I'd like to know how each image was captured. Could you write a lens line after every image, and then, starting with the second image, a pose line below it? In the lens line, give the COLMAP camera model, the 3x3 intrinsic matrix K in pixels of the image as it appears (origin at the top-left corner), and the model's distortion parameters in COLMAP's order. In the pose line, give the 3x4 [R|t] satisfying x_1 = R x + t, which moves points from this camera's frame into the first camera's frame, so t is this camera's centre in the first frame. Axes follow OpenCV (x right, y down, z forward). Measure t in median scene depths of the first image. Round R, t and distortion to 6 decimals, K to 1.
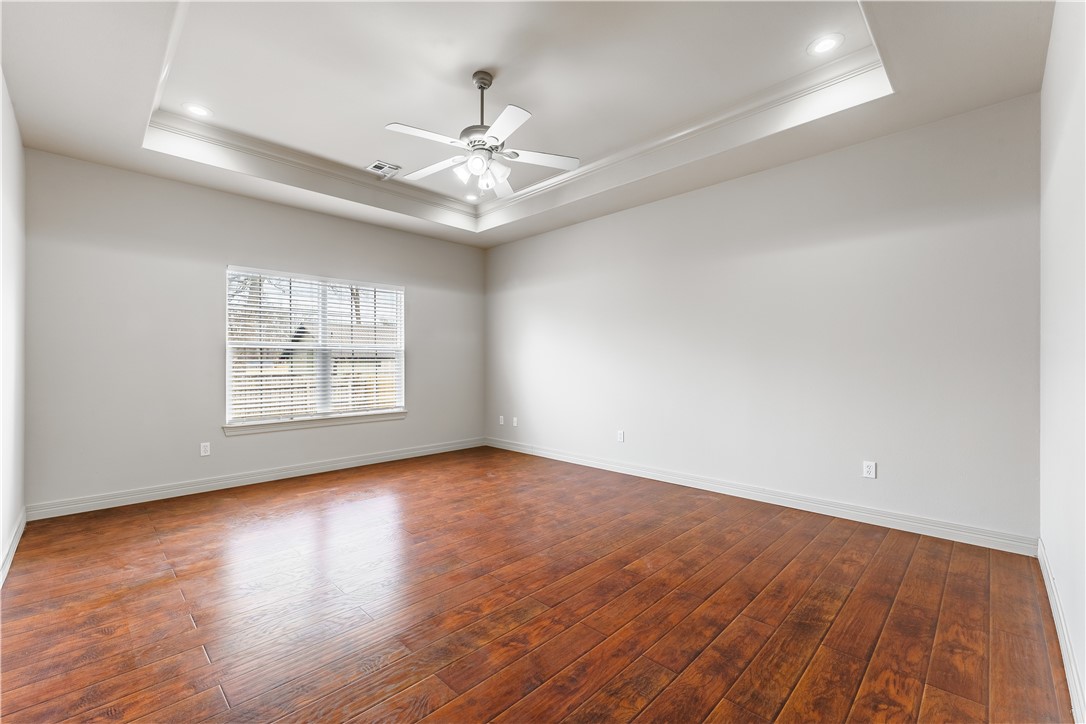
lens RADIAL K [[447.1, 0, 541.8], [0, 447.1, 370.6], [0, 0, 1]] dist [-0.000998, 0.000531]
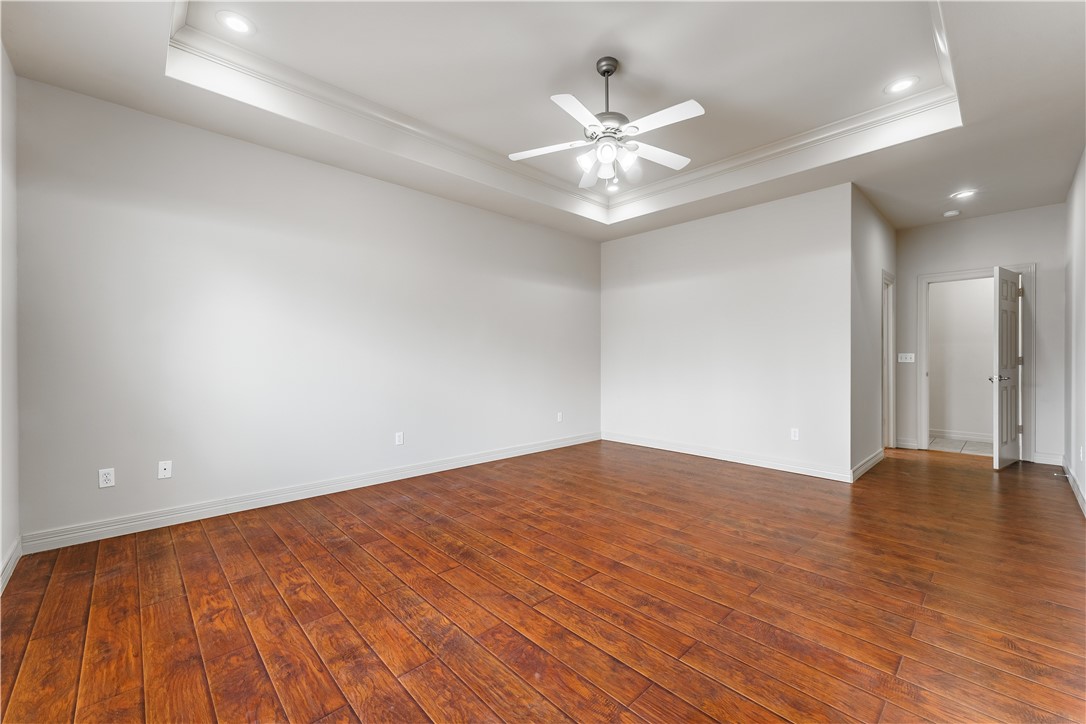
lens RADIAL K [[447.1, 0, 536.8], [0, 447.1, 353.7], [0, 0, 1]] dist [-0.000998, 0.000531]
pose [[0.049229, 0.004919, 0.998775, -0.804130], [0.019355, 0.999795, -0.005878, -0.009626], [-0.998600, 0.019621, 0.049123, 0.793808]]
